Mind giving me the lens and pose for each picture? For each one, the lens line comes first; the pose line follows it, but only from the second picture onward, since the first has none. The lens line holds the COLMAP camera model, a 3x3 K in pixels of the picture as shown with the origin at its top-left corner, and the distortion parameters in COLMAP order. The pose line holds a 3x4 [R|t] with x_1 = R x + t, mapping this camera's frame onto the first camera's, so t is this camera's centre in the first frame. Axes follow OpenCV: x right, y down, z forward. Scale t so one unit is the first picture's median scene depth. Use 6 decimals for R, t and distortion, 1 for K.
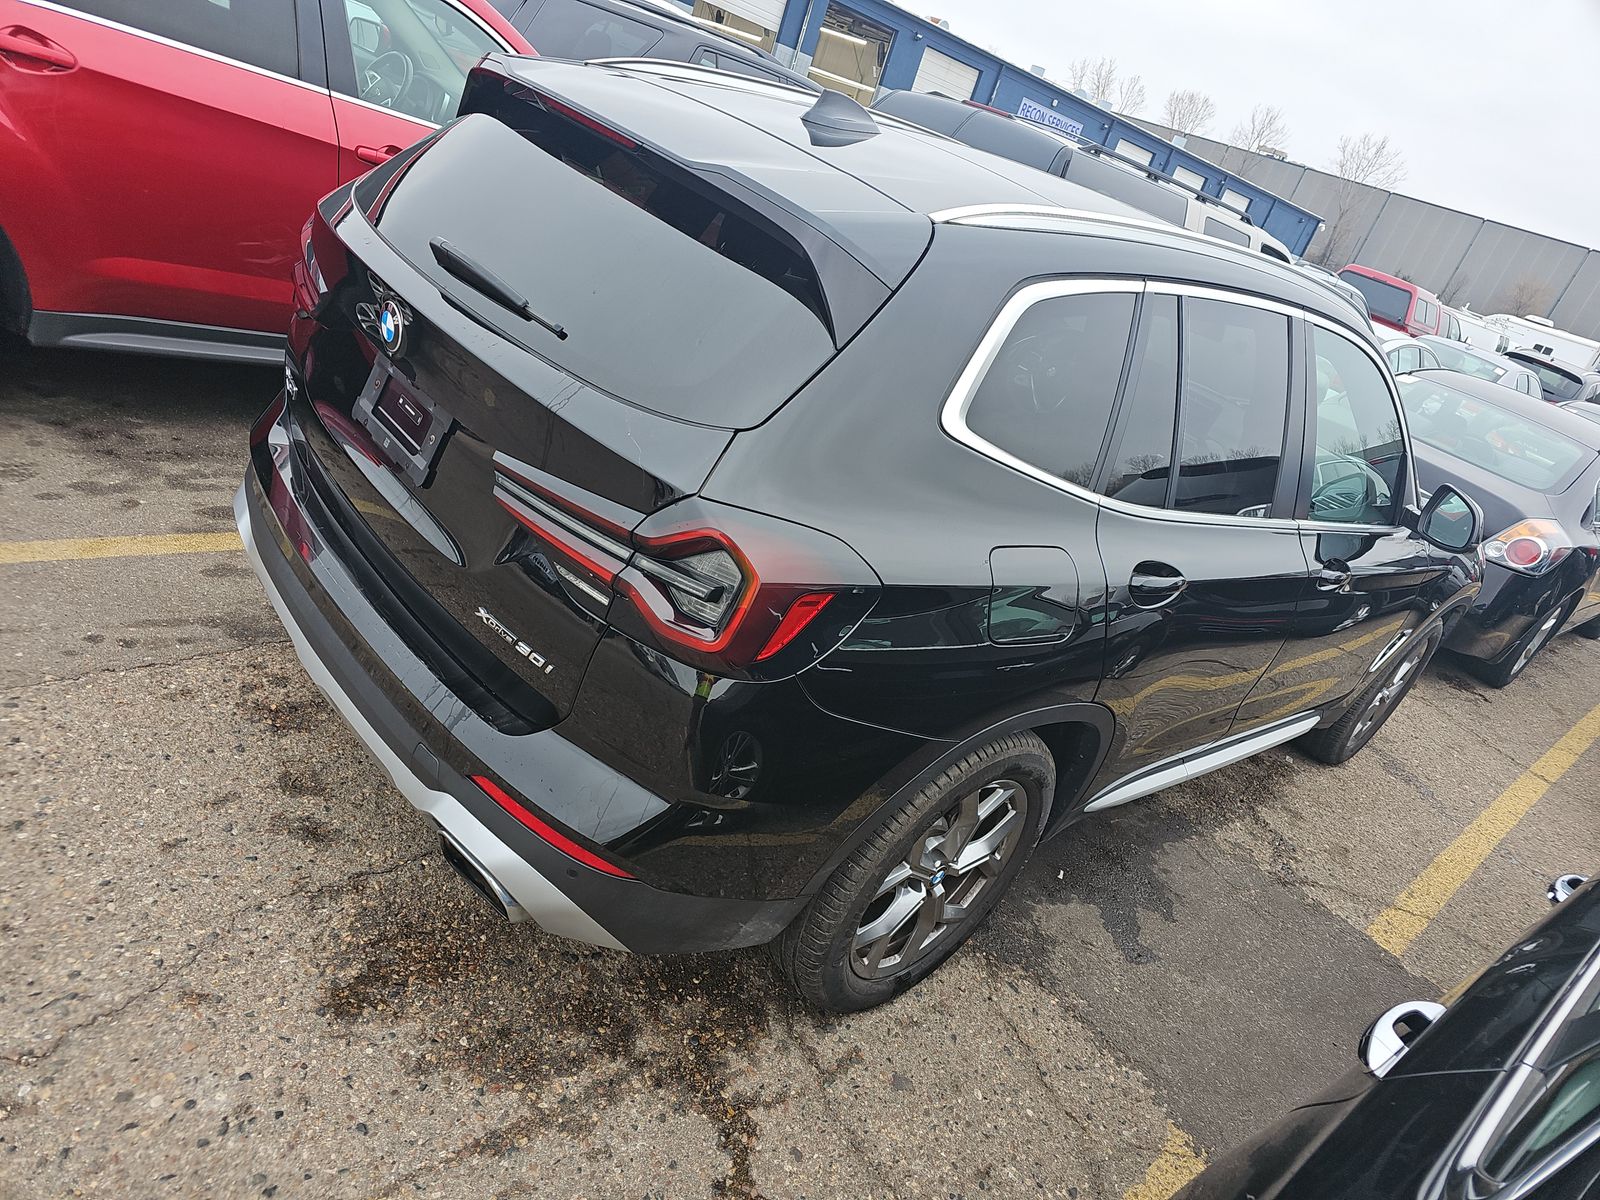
lens RADIAL K [[1074.5, 0, 792.8], [0, 1074.5, 587.4], [0, 0, 1]] dist [0.019740, -0.005174]
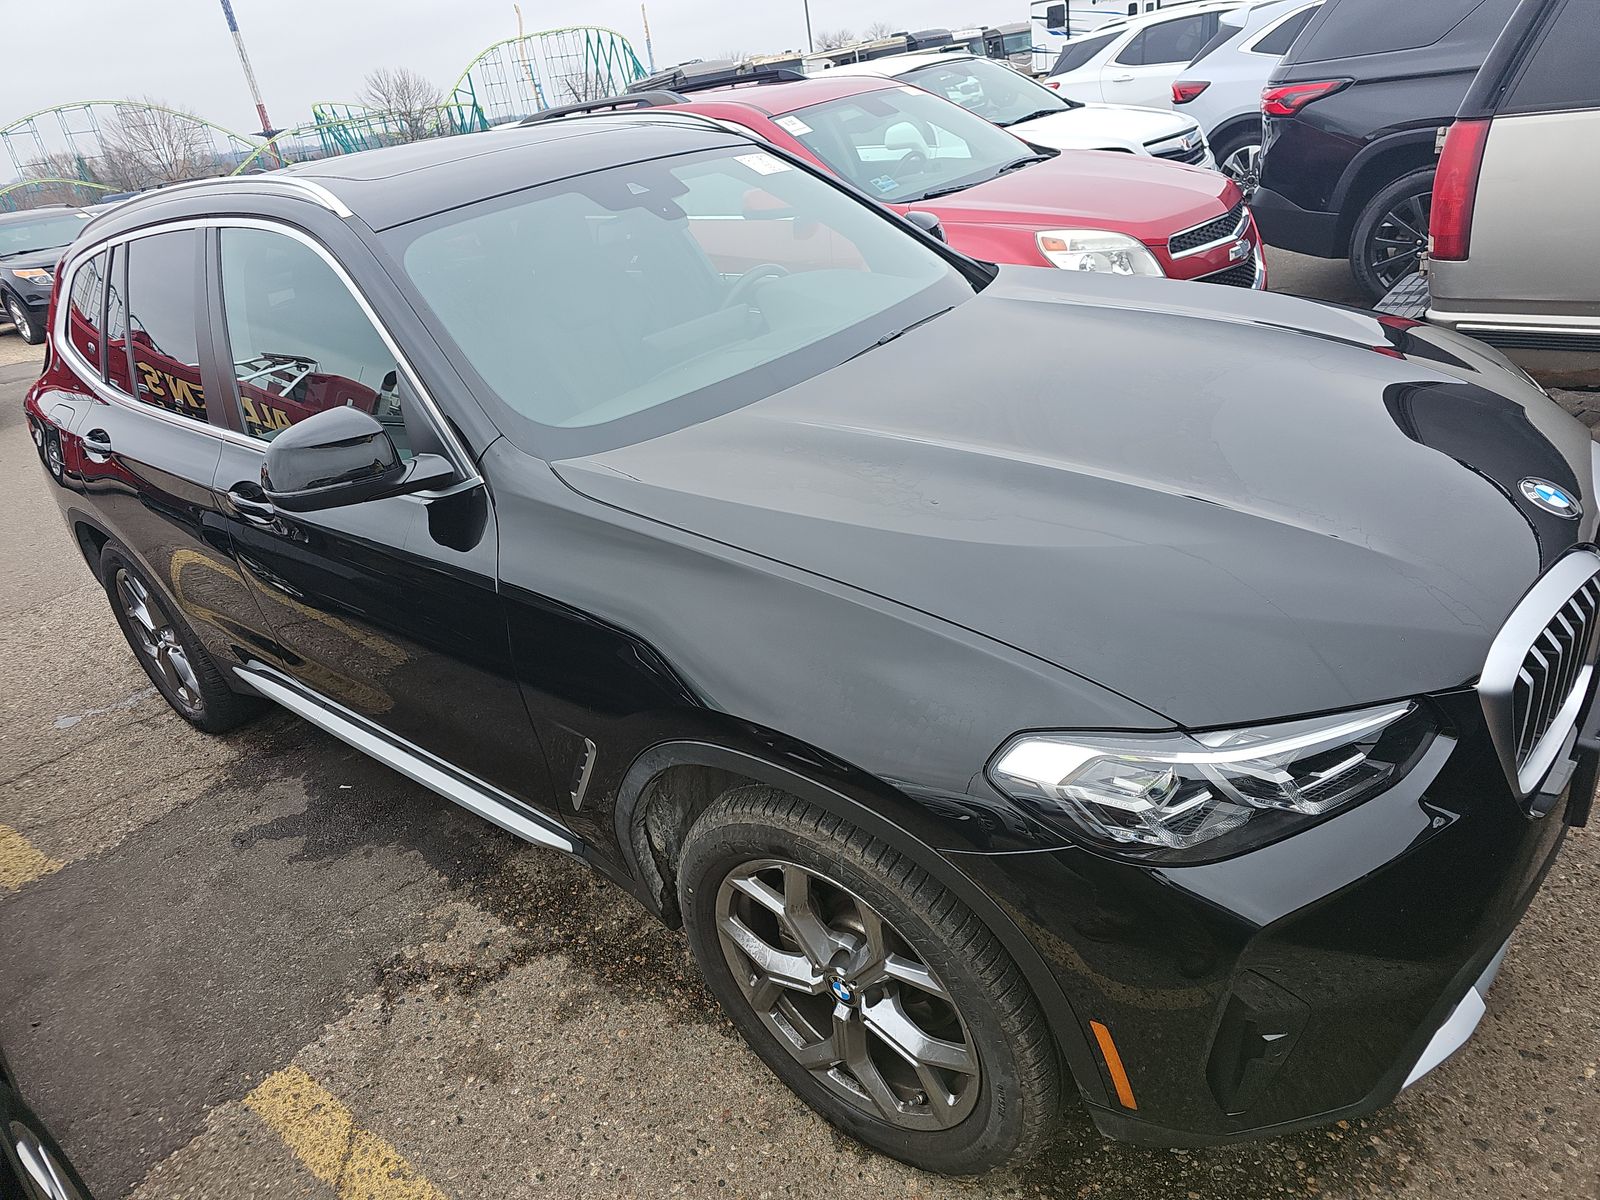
lens RADIAL K [[1074.5, 0, 799.5], [0, 1074.5, 600.7], [0, 0, 1]] dist [0.019740, -0.005174]
pose [[0.069968, 0.102058, -0.992315, 1.951480], [-0.237874, 0.967764, 0.082761, -0.152137], [0.968773, 0.230256, 0.091990, 1.928147]]
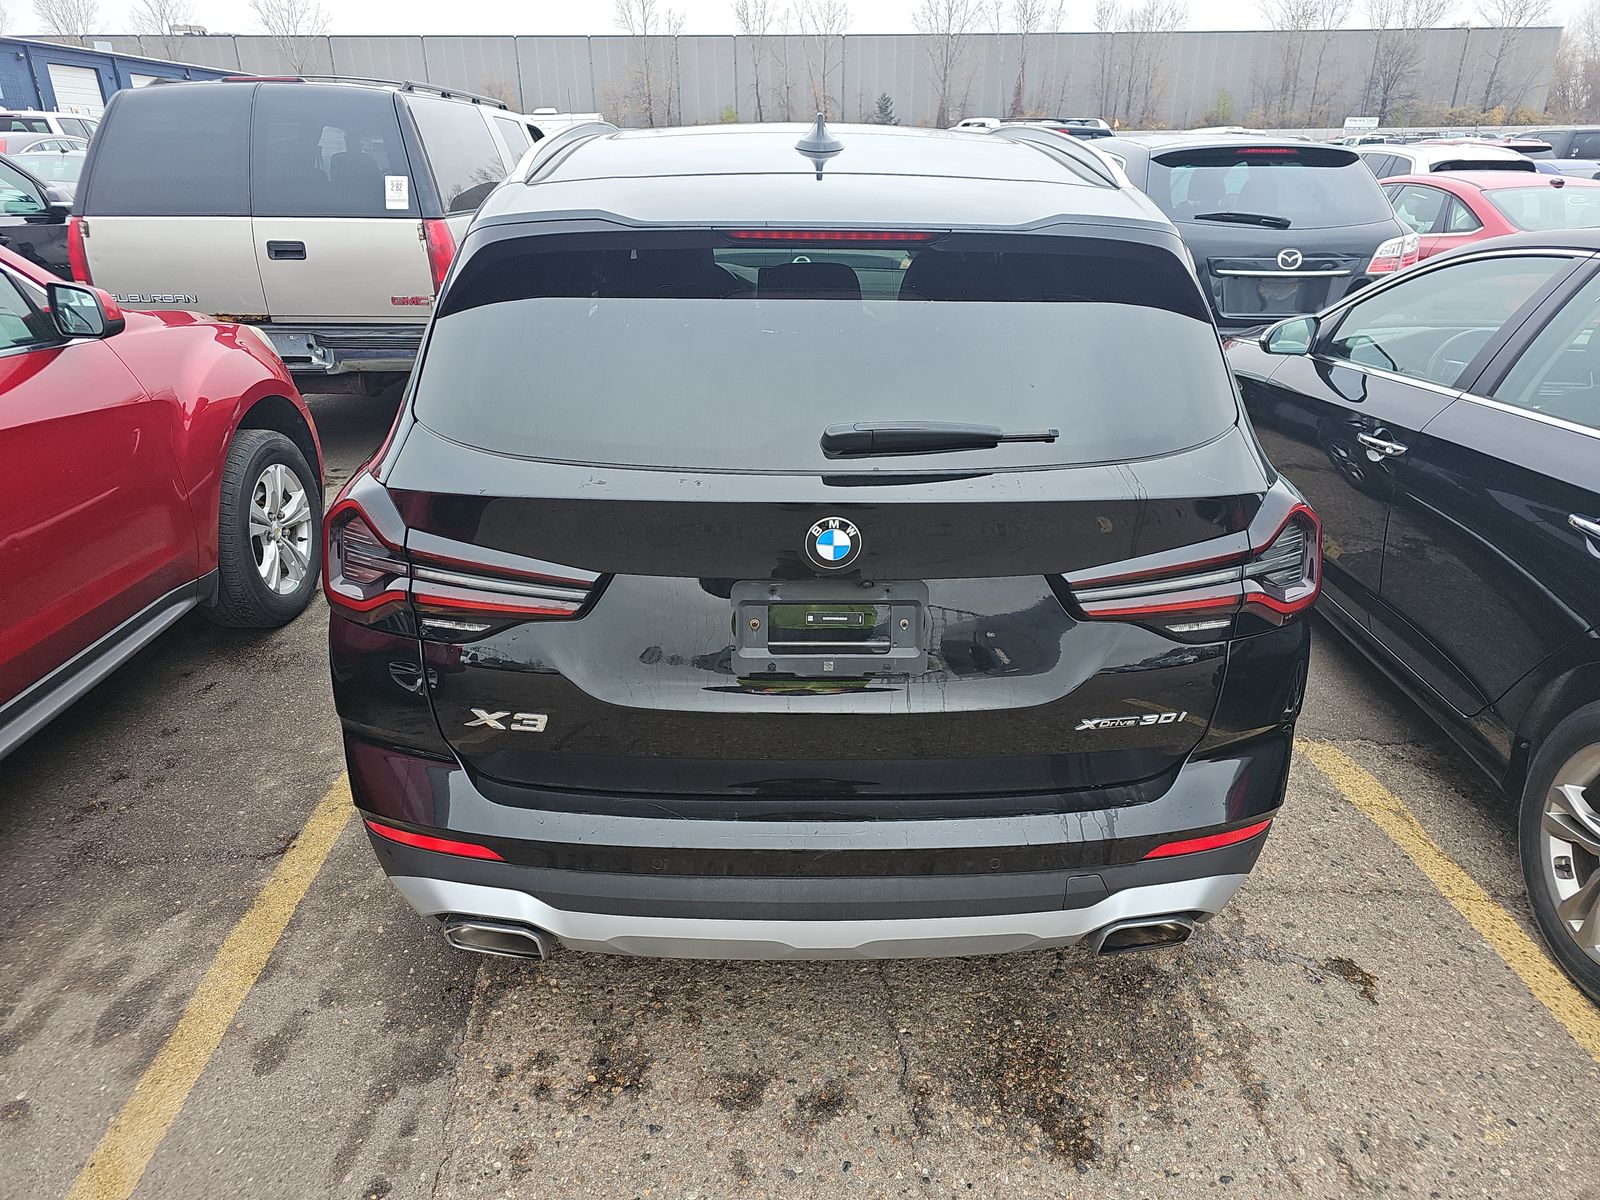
lens RADIAL K [[1074.5, 0, 798.1], [0, 1074.5, 604.5], [0, 0, 1]] dist [0.019740, -0.005174]
pose [[0.612620, -0.575995, 0.541226, -0.775754], [0.507621, 0.811607, 0.289163, -0.408041], [-0.605820, 0.097591, 0.789594, 0.311387]]
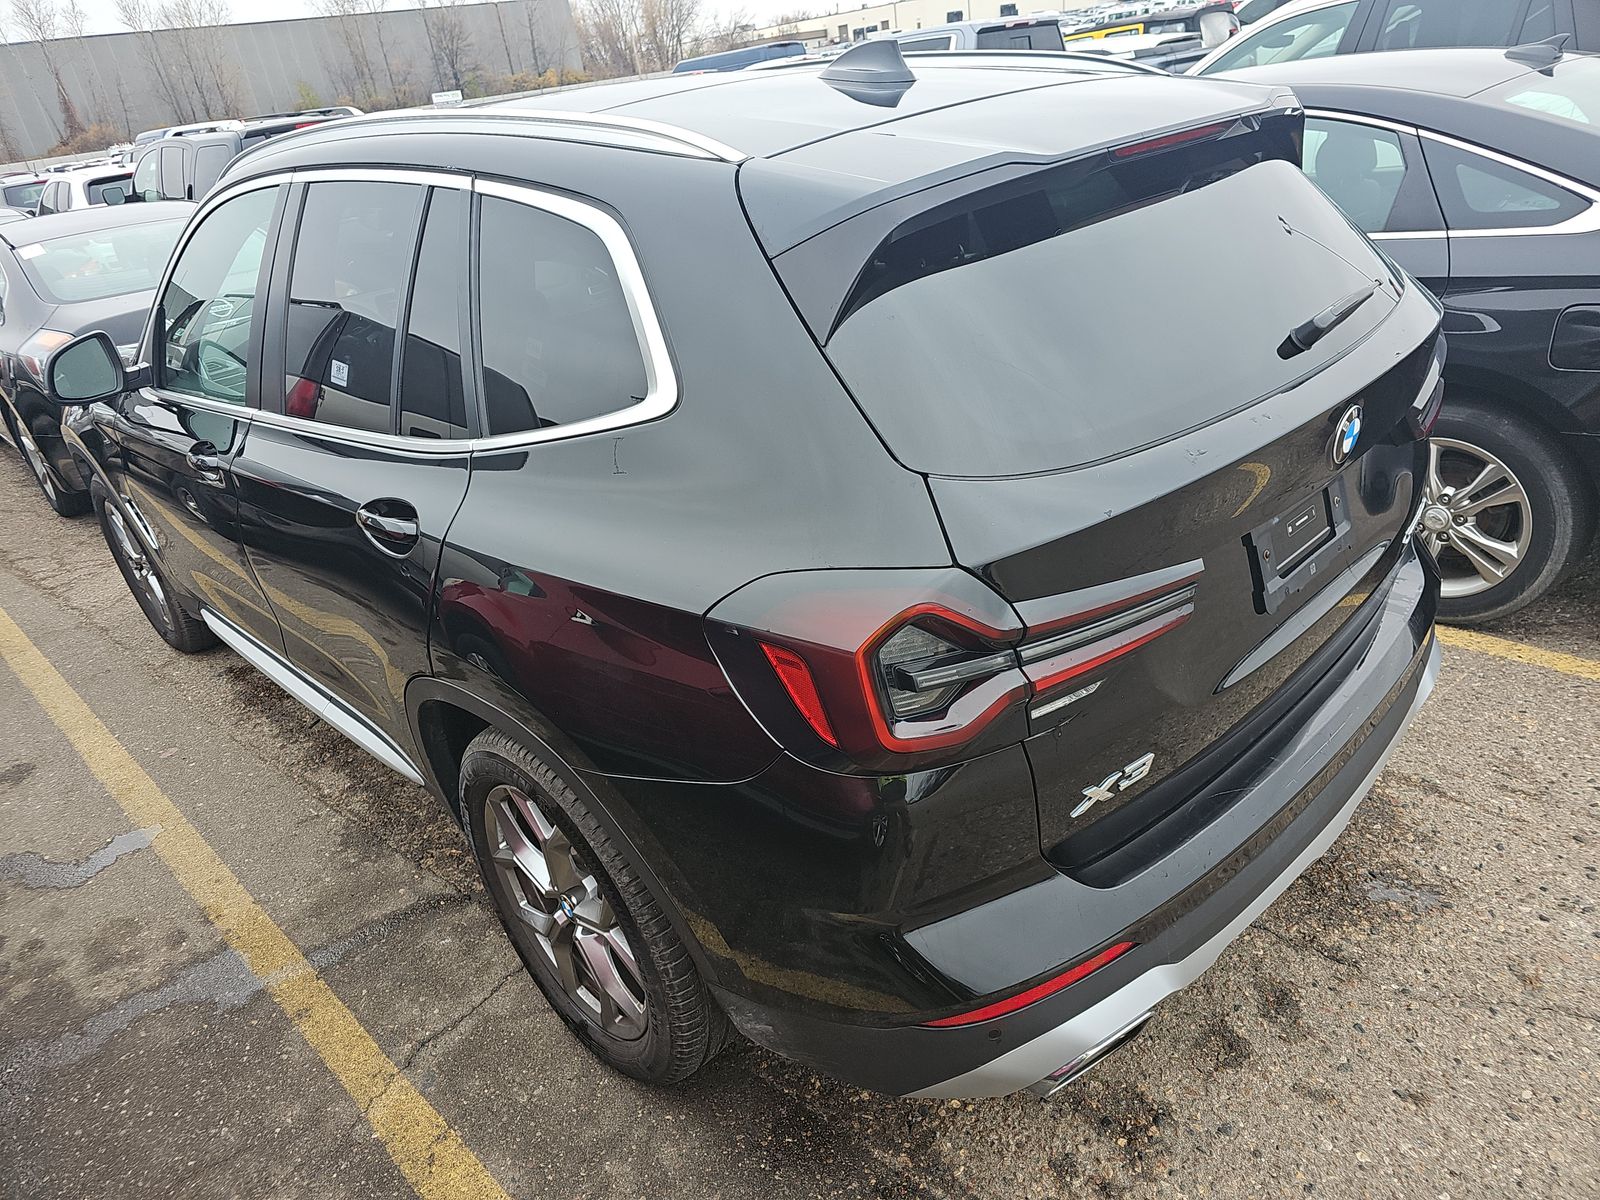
lens RADIAL K [[1074.5, 0, 801.9], [0, 1074.5, 601.2], [0, 0, 1]] dist [0.019740, -0.005174]
pose [[-0.087902, -0.697855, 0.710824, -0.900402], [0.515010, 0.578976, 0.632100, -0.805733], [-0.852665, 0.421645, 0.308509, 1.022785]]
